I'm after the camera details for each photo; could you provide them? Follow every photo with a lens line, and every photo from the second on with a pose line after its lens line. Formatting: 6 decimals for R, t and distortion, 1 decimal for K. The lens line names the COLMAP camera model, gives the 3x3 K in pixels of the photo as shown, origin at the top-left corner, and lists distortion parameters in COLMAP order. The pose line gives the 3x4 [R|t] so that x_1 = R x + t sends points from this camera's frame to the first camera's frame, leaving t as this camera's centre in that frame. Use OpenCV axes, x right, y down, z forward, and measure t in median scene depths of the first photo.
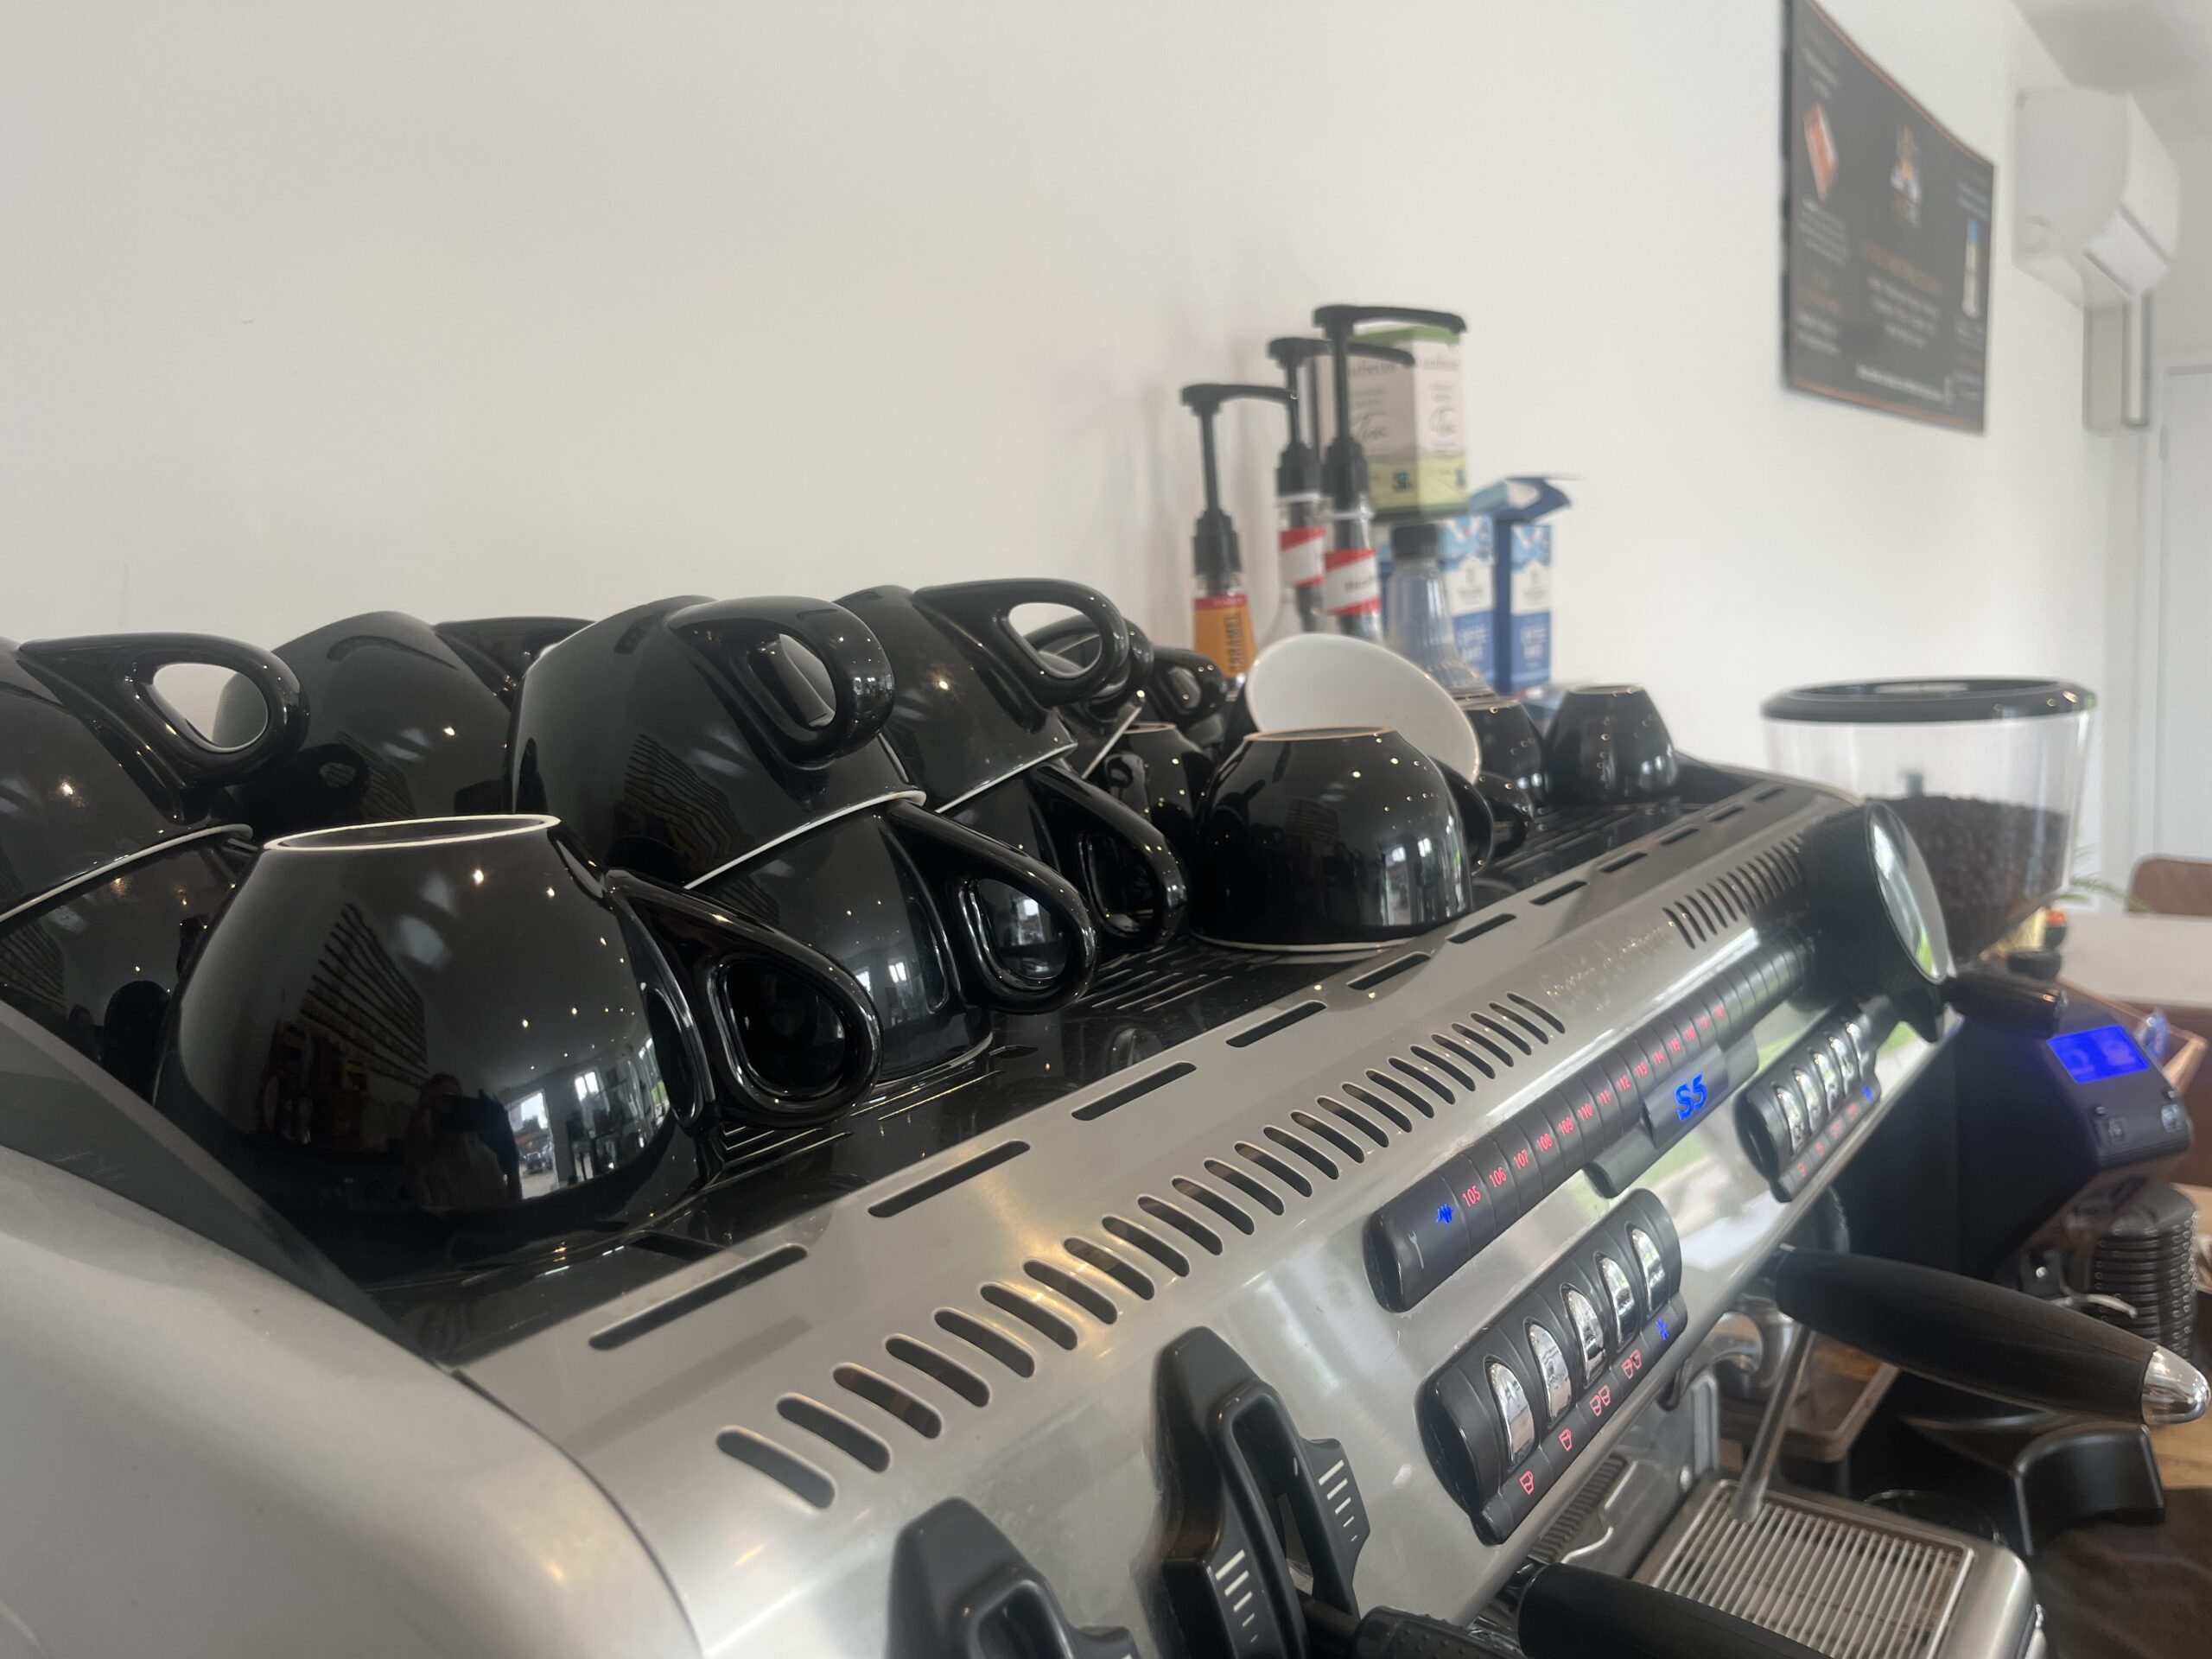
lens RADIAL K [[1692.2, 0, 1106.0], [0, 1692.2, 829.5], [0, 0, 1]] dist [0.027200, -0.005475]
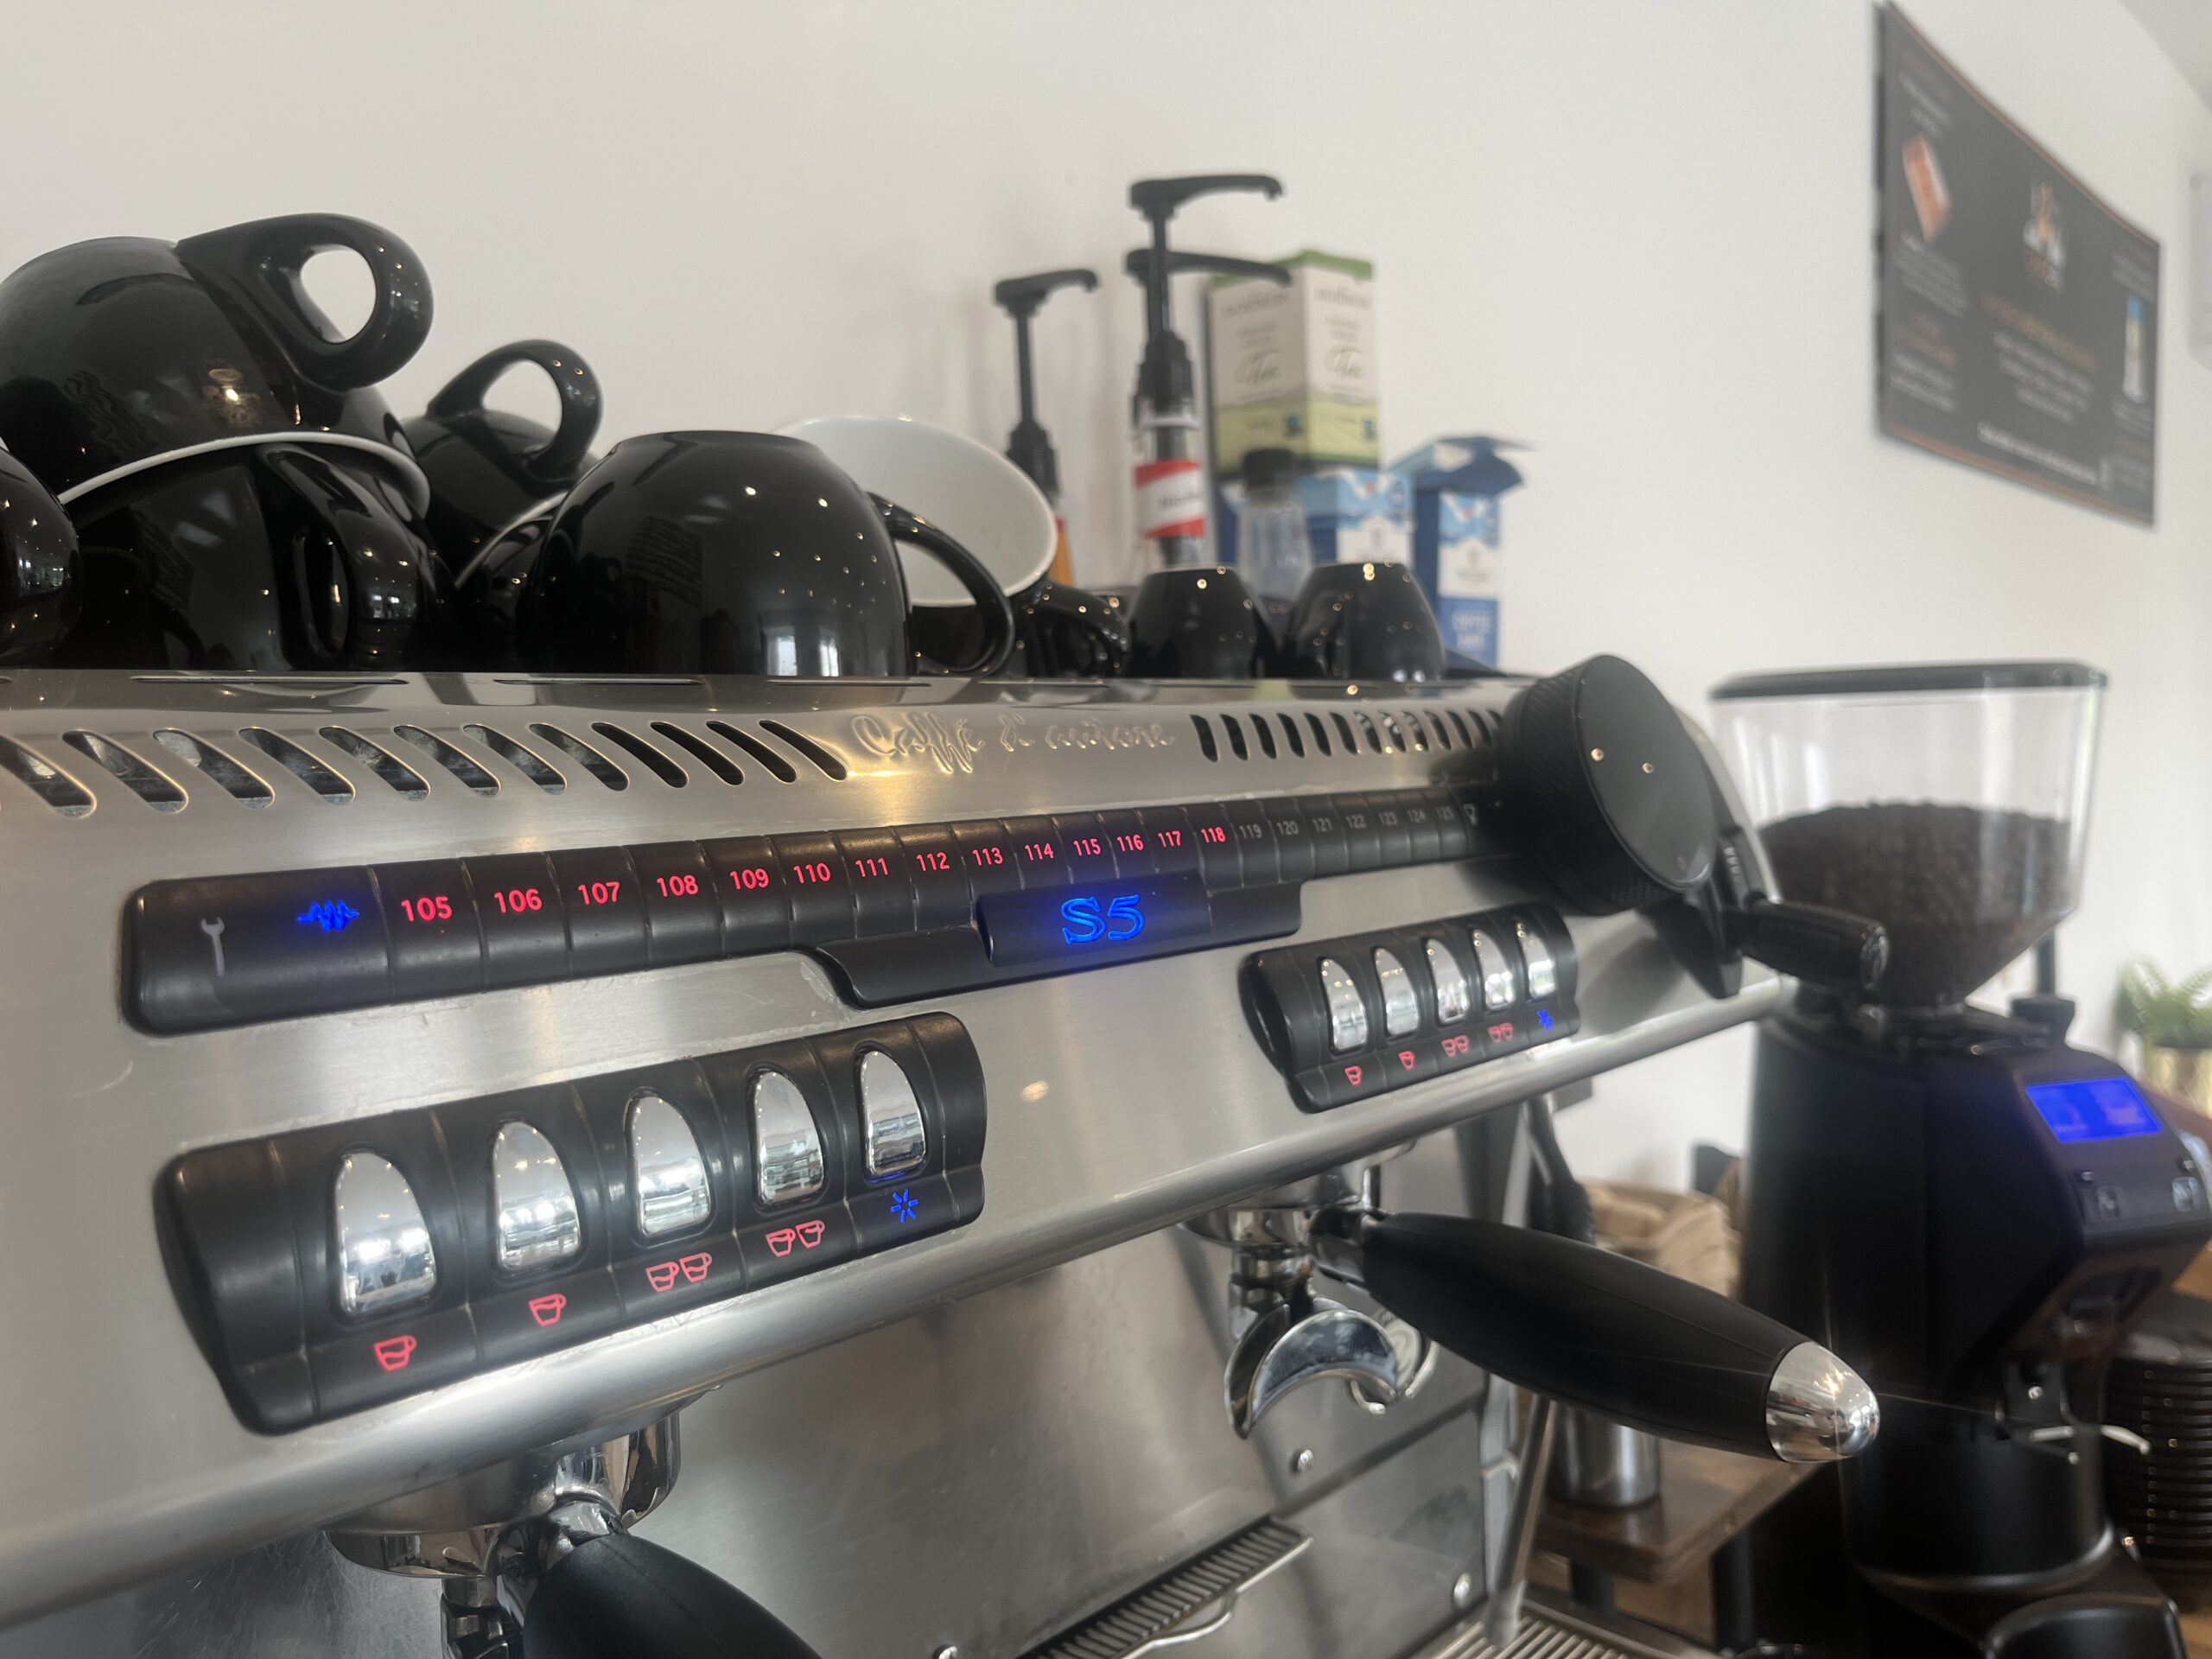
lens RADIAL K [[1655.3, 0, 1106.8], [0, 1655.3, 802.3], [0, 0, 1]] dist [0.110384, -0.115112]
pose [[0.993361, 0.043145, -0.106643, 0.163880], [-0.052000, 0.995300, -0.081698, 0.062883], [0.102617, 0.086701, 0.990935, 0.125559]]
